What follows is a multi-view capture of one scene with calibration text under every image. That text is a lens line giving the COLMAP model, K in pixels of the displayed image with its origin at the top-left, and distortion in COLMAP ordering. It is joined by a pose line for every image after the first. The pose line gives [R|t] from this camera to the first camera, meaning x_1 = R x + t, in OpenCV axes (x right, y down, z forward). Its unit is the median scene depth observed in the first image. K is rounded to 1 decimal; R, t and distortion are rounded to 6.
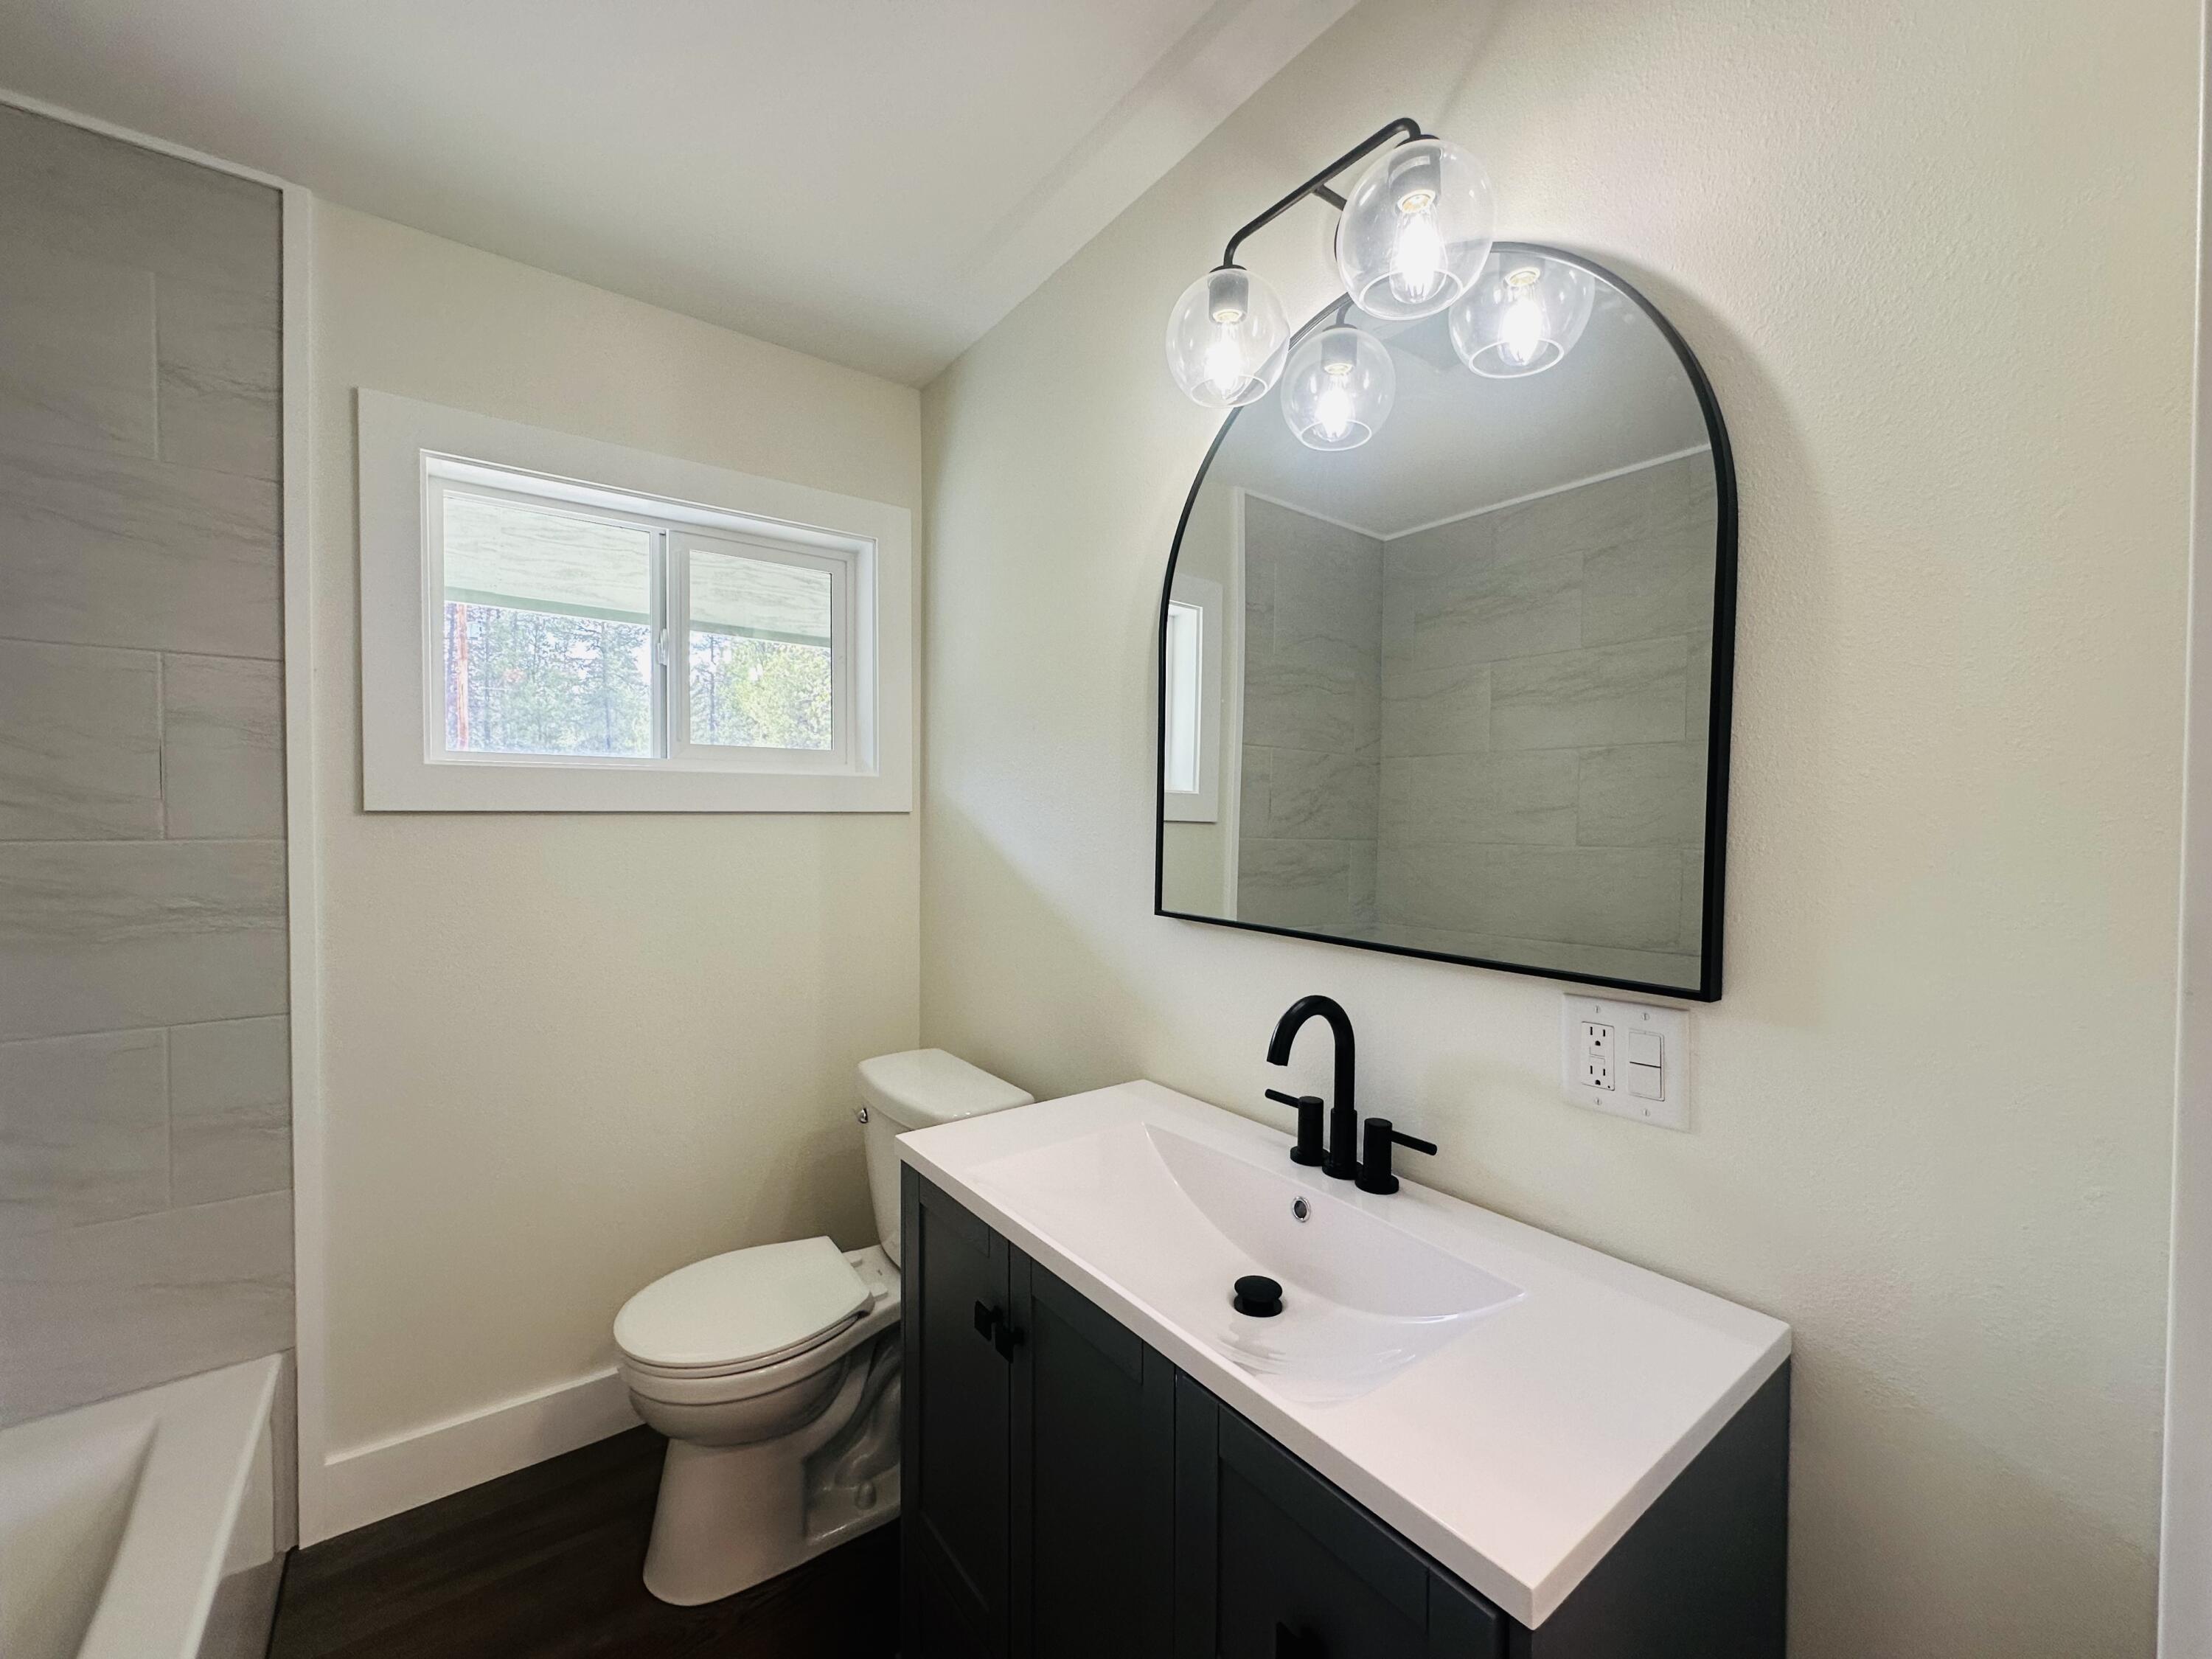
lens RADIAL K [[886.5, 0, 1114.5], [0, 886.5, 833.5], [0, 0, 1]] dist [-0.001919, 0.001361]
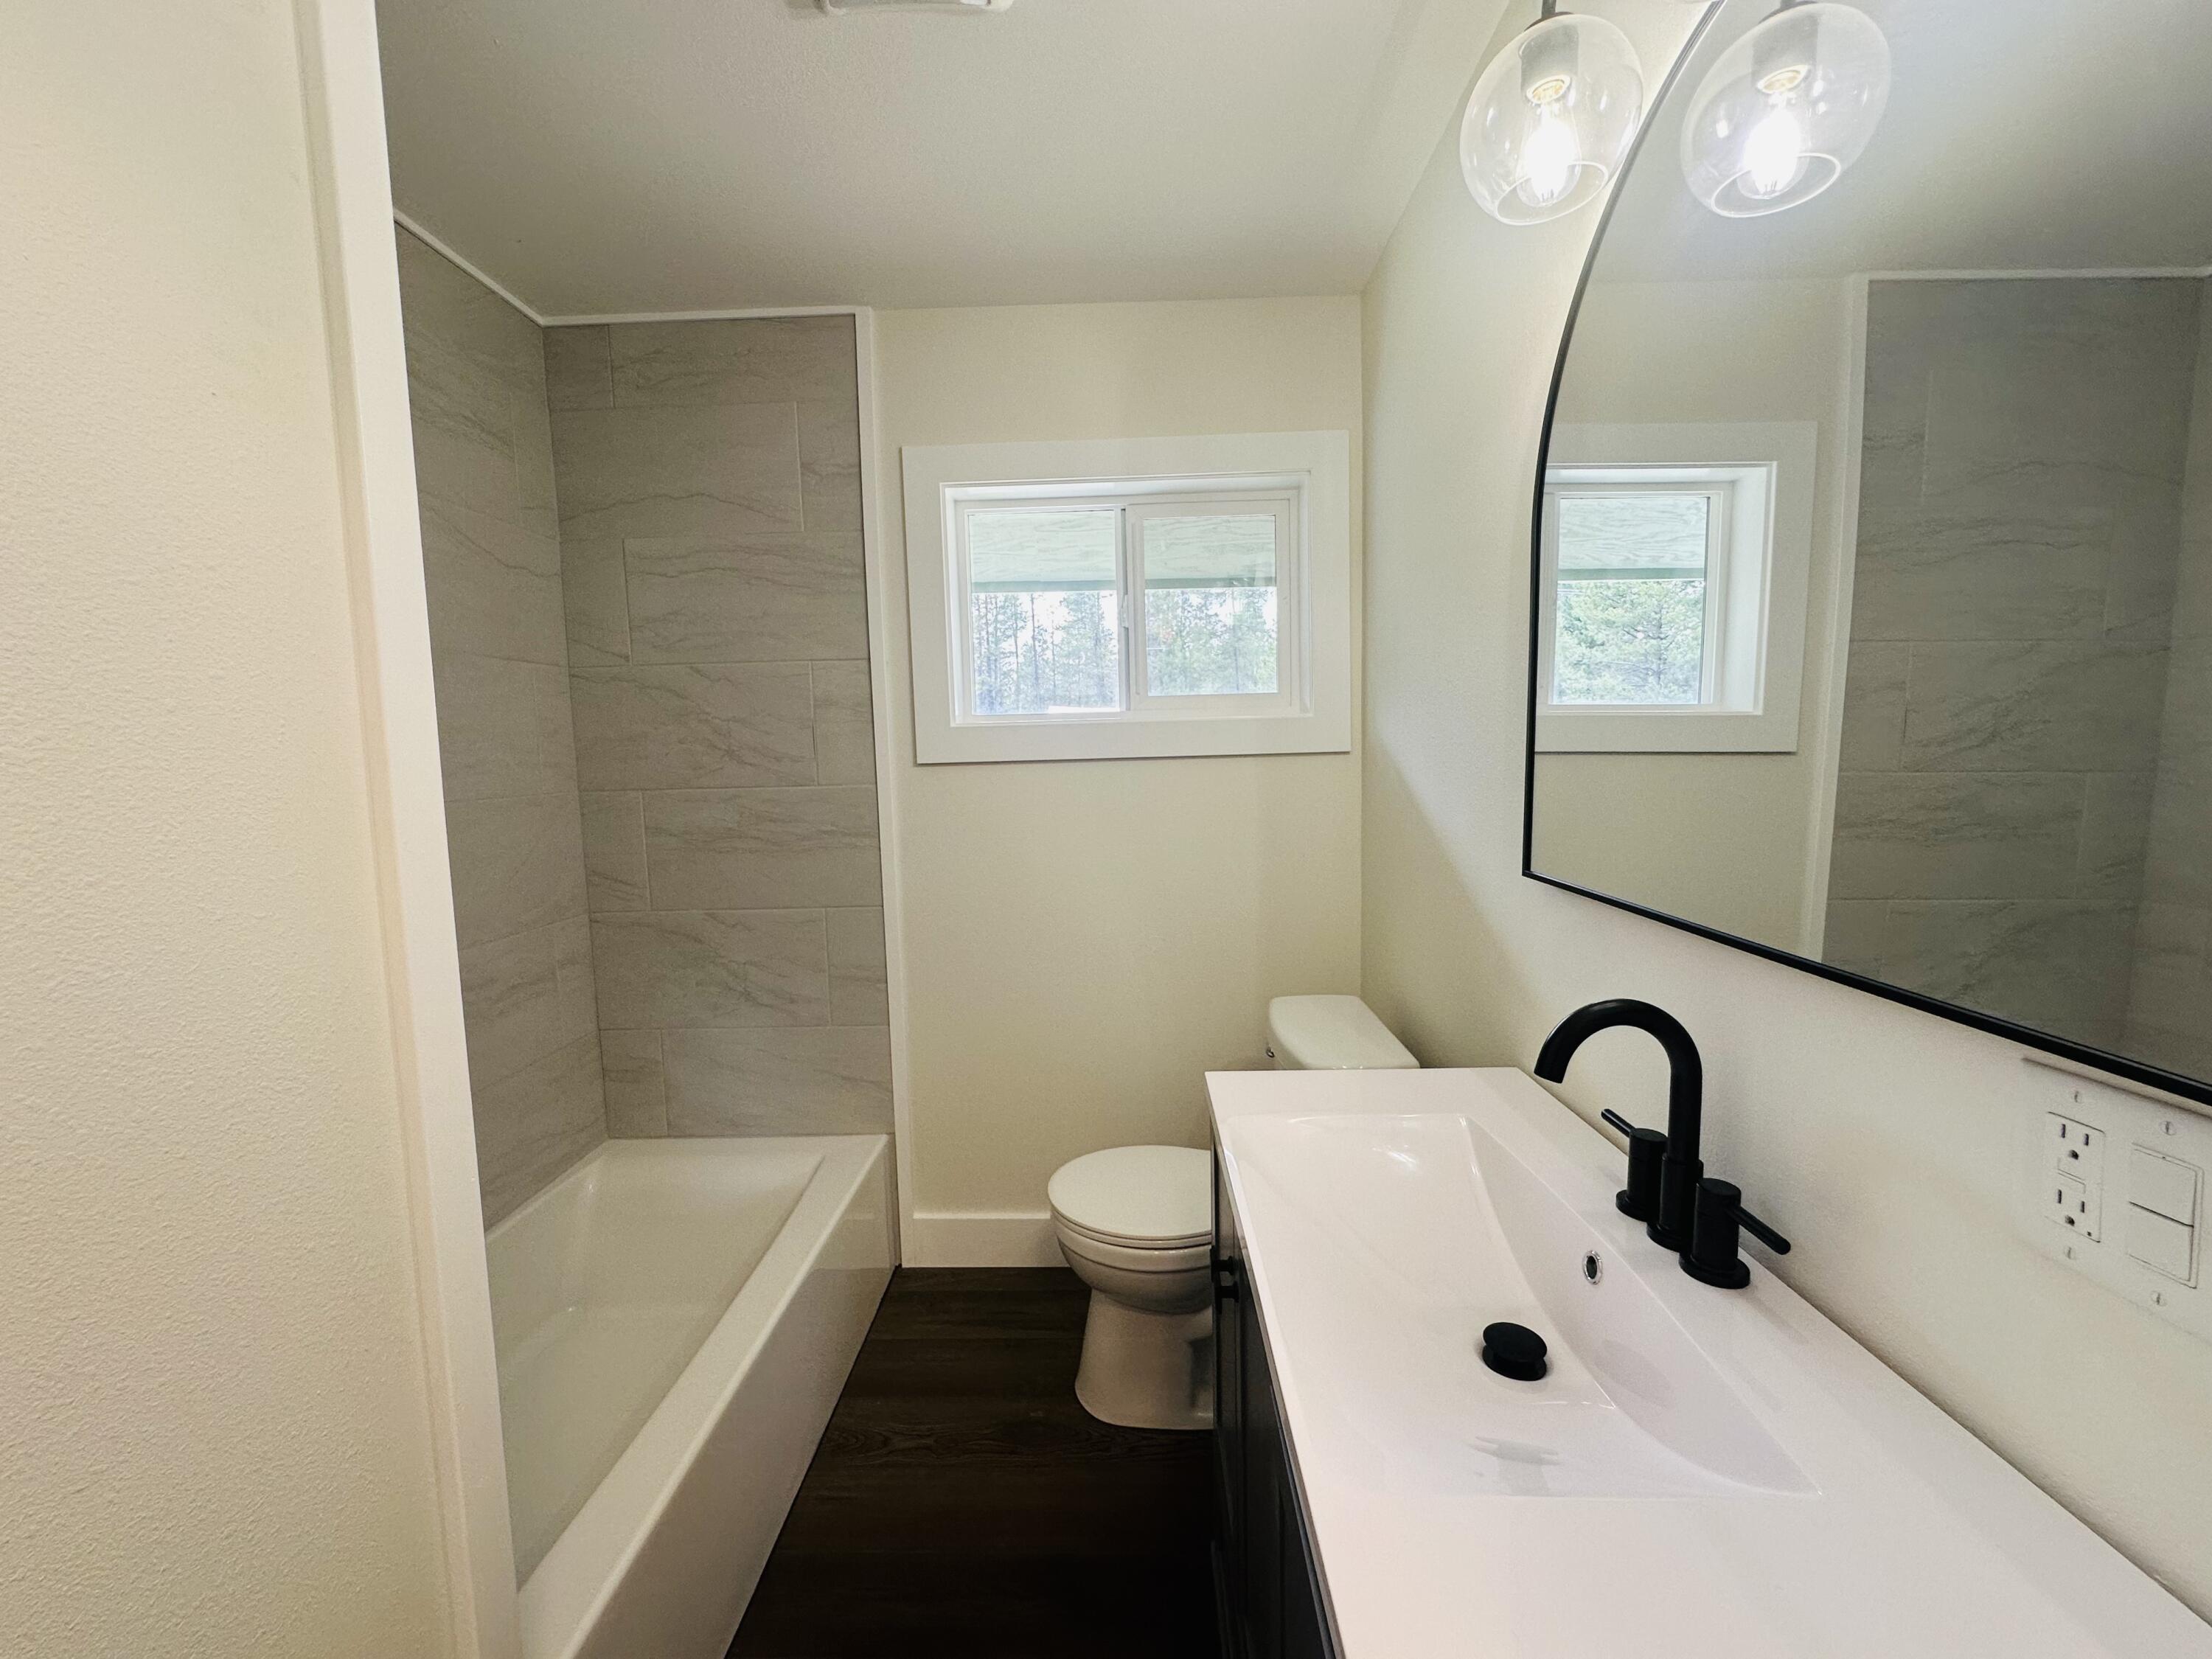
lens RADIAL K [[886.5, 0, 1111.6], [0, 886.5, 832.6], [0, 0, 1]] dist [-0.001919, 0.001361]
pose [[0.786671, 0.032234, -0.616530, 0.239992], [0.014774, 0.997367, 0.070997, -0.012212], [0.617196, -0.064960, 0.784124, 0.108026]]
